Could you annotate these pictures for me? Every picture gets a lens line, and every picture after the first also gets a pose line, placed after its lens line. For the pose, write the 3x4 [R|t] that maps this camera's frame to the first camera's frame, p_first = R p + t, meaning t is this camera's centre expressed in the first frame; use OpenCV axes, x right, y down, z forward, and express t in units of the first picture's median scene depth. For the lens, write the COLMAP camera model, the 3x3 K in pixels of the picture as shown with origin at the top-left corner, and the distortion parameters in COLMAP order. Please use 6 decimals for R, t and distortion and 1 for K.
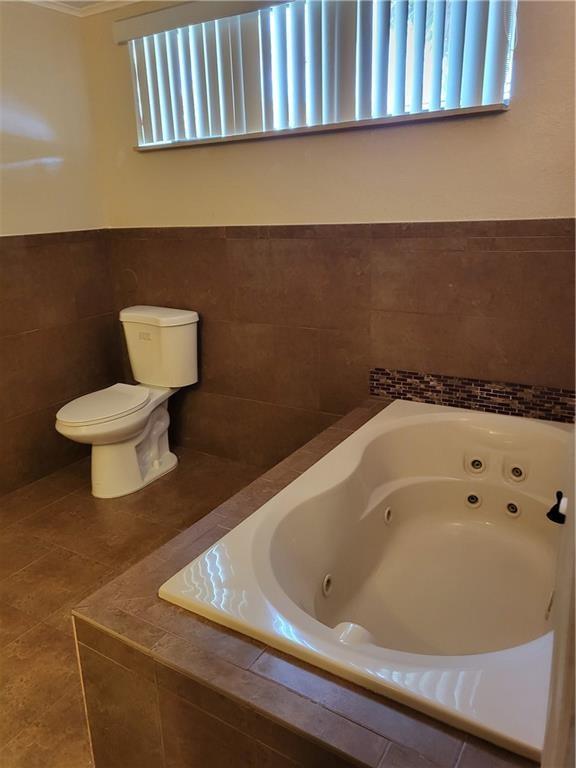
lens RADIAL K [[564.3, 0, 288.0], [0, 564.3, 384.0], [0, 0, 1]] dist [0.002852, 0.000838]
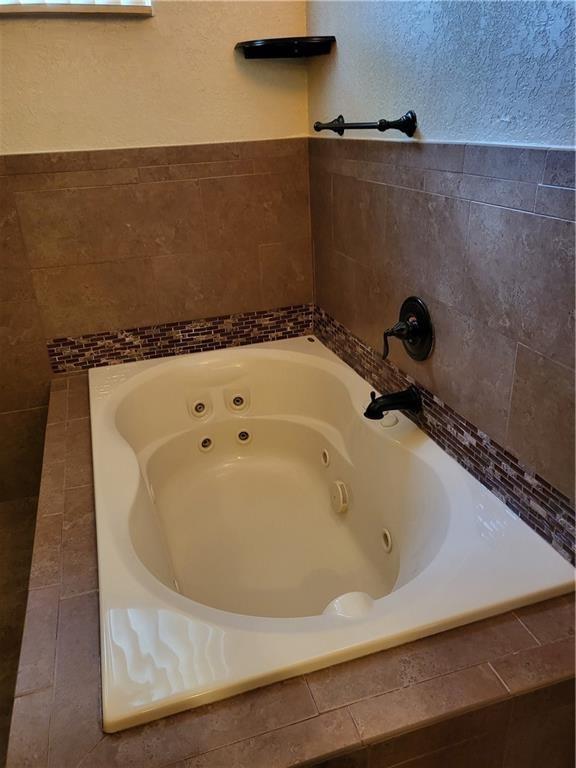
lens RADIAL K [[564.3, 0, 288.0], [0, 564.3, 384.0], [0, 0, 1]] dist [0.002852, 0.000838]
pose [[0.654793, -0.298799, 0.694237, -0.226251], [0.243889, 0.952932, 0.180108, -0.034209], [-0.715377, 0.051384, 0.696847, 0.210280]]
